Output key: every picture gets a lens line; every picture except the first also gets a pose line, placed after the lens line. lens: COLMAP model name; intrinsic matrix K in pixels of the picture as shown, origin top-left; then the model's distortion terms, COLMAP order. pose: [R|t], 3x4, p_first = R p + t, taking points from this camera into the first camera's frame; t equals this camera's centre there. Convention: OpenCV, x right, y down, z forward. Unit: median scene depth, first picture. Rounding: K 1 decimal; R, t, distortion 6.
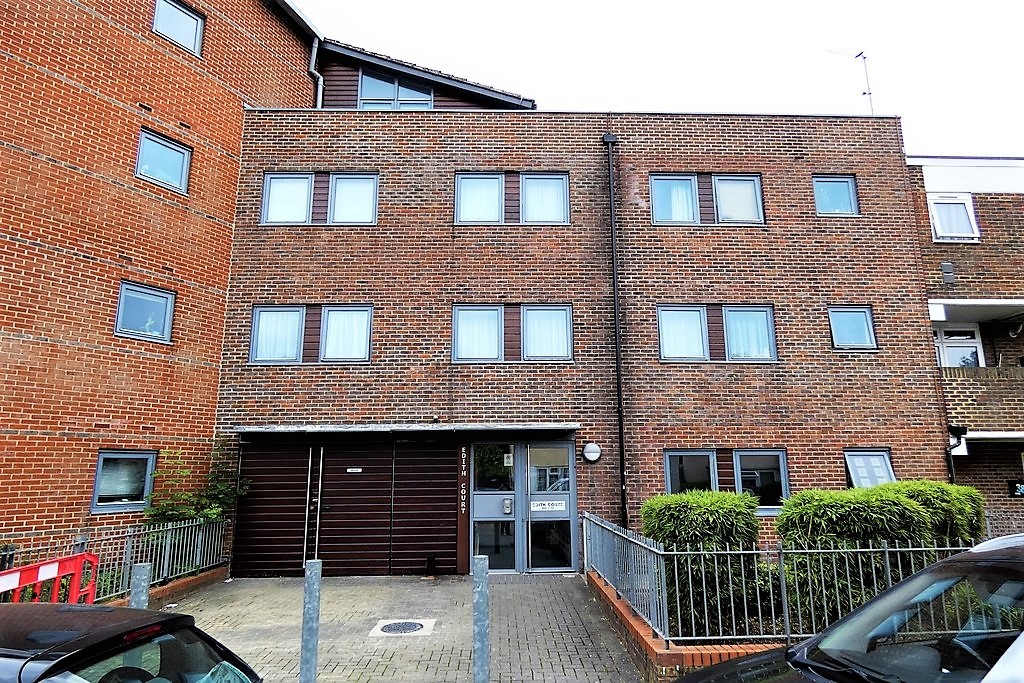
lens RADIAL K [[629.0, 0, 512.0], [0, 629.0, 341.5], [0, 0, 1]] dist [-0.003572, -0.028974]
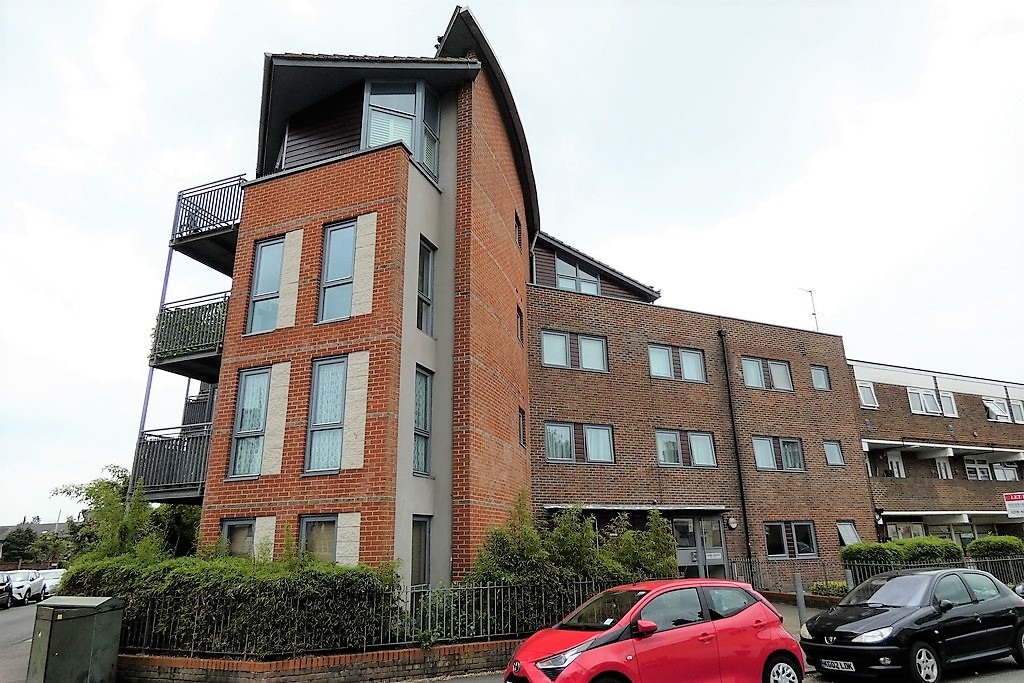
lens RADIAL K [[629.0, 0, 512.0], [0, 629.0, 341.5], [0, 0, 1]] dist [-0.003572, -0.028974]
pose [[0.917989, 0.110566, 0.380881, -1.035522], [-0.071892, 0.990835, -0.114358, -0.068107], [-0.390035, 0.077597, 0.917525, -0.335683]]
